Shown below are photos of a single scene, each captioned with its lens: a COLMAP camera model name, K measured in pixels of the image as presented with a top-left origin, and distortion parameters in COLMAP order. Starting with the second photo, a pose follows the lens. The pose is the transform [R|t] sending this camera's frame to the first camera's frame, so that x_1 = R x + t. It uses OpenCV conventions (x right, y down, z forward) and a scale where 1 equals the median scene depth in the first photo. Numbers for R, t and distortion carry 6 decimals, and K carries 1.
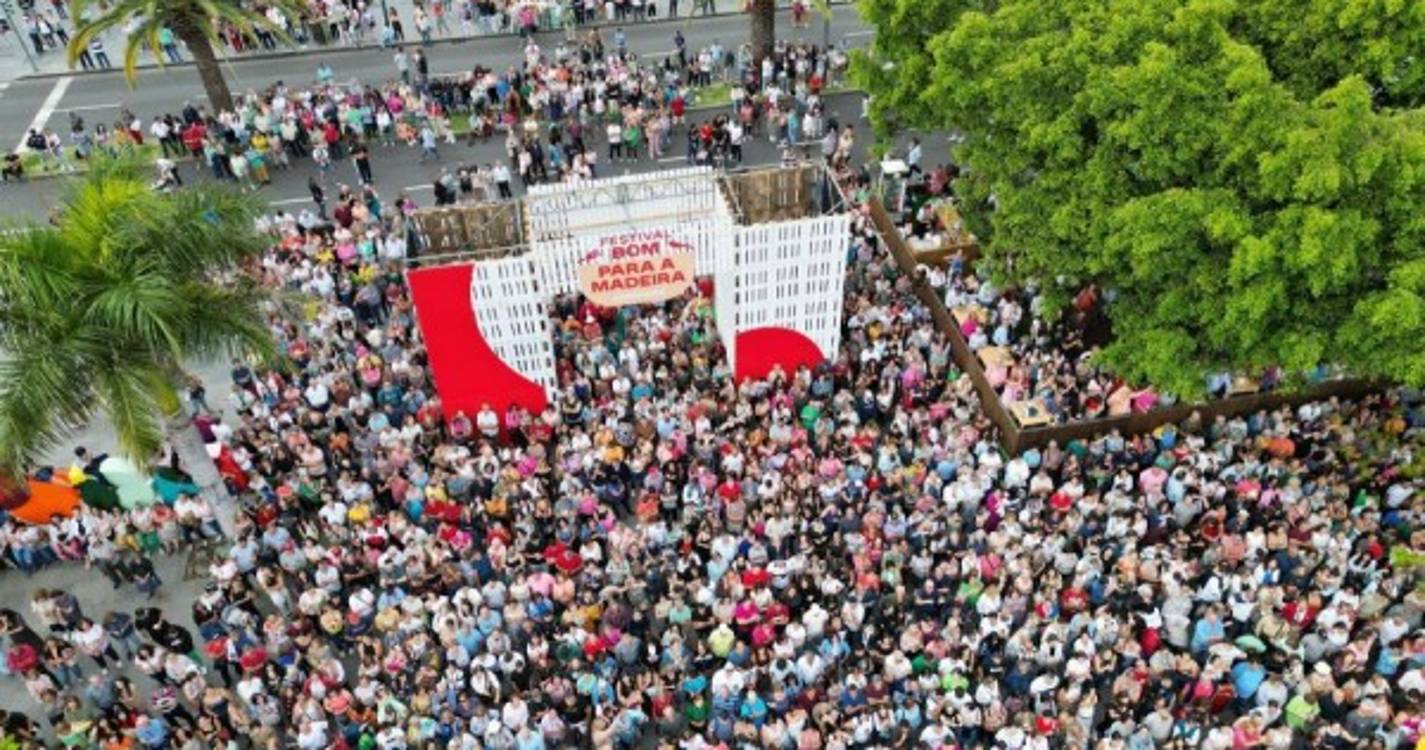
lens RADIAL K [[1003.1, 0, 710.1], [0, 1003.1, 375.4], [0, 0, 1]] dist [0.067983, -0.064238]
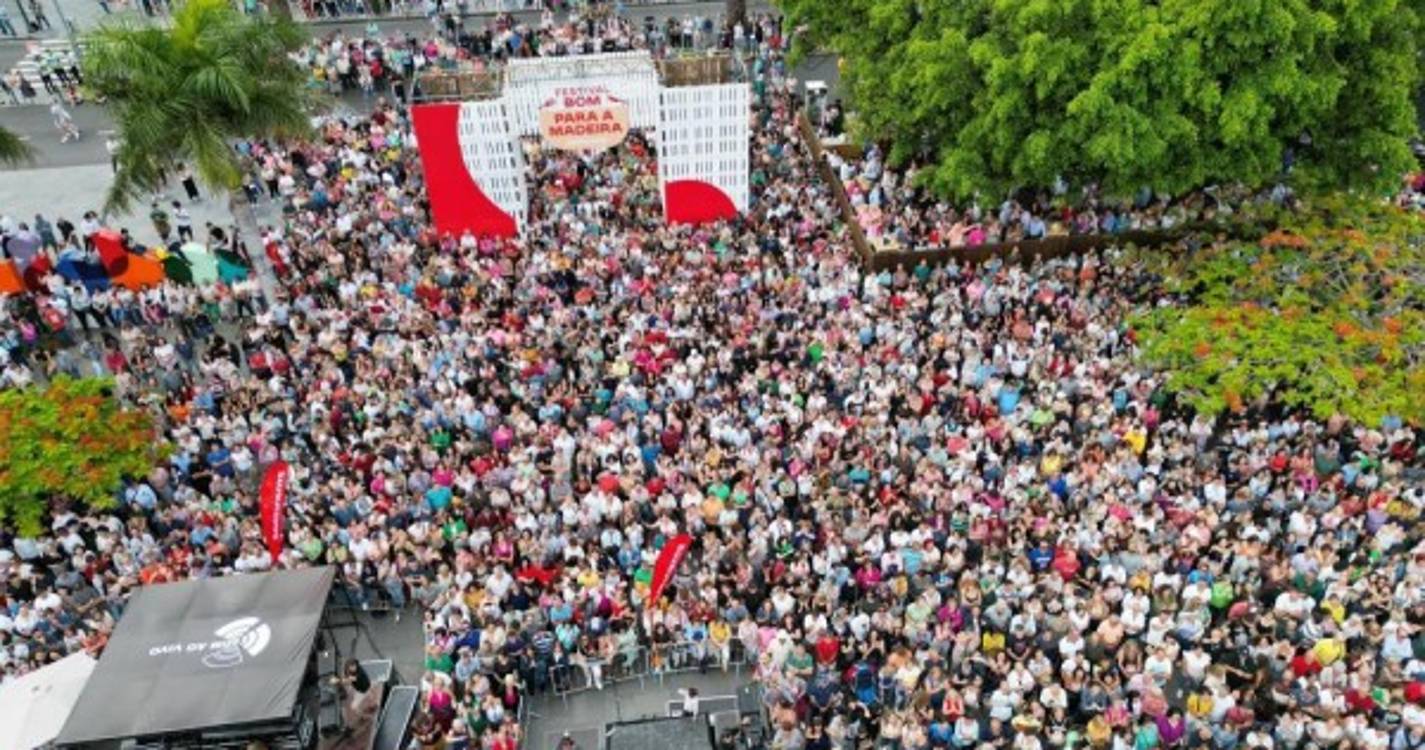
lens RADIAL K [[1003.1, 0, 711.9], [0, 1003.1, 376.5], [0, 0, 1]] dist [0.067983, -0.064238]
pose [[0.997904, 0.039000, -0.051641, 0.169807], [-0.042224, 0.997127, -0.062890, 0.297819], [0.049040, 0.064938, 0.996684, -0.279401]]
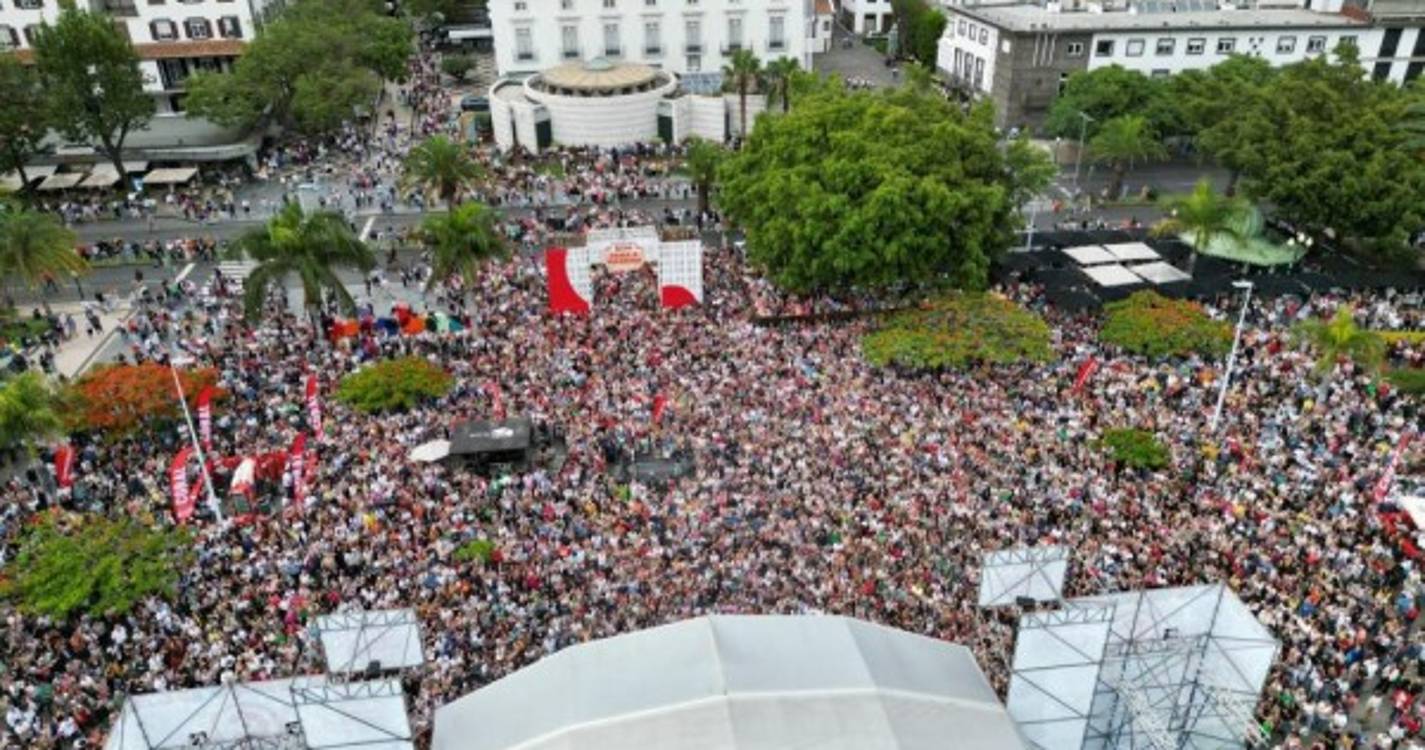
lens RADIAL K [[1003.1, 0, 722.9], [0, 1003.1, 385.2], [0, 0, 1]] dist [0.067983, -0.064238]
pose [[0.998430, 0.031649, -0.046208, 0.336453], [-0.041146, 0.974232, -0.221762, 0.836815], [0.037999, 0.223315, 0.974005, -1.609357]]
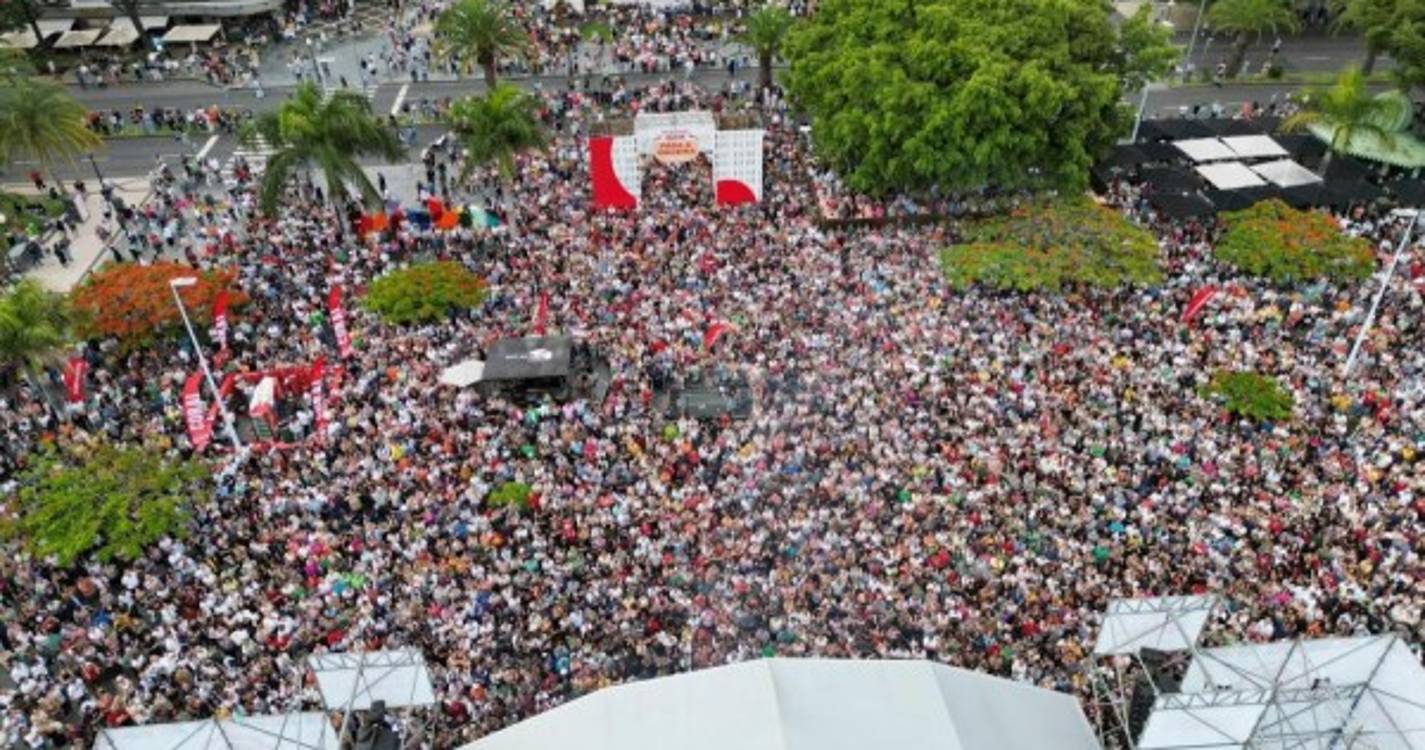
lens RADIAL K [[1003.1, 0, 719.7], [0, 1003.1, 385.2], [0, 0, 1]] dist [0.067983, -0.064238]
pose [[0.993507, 0.069883, -0.089779, 0.296829], [-0.076612, 0.994323, -0.073839, 0.651275], [0.084109, 0.080237, 0.993221, -1.418532]]
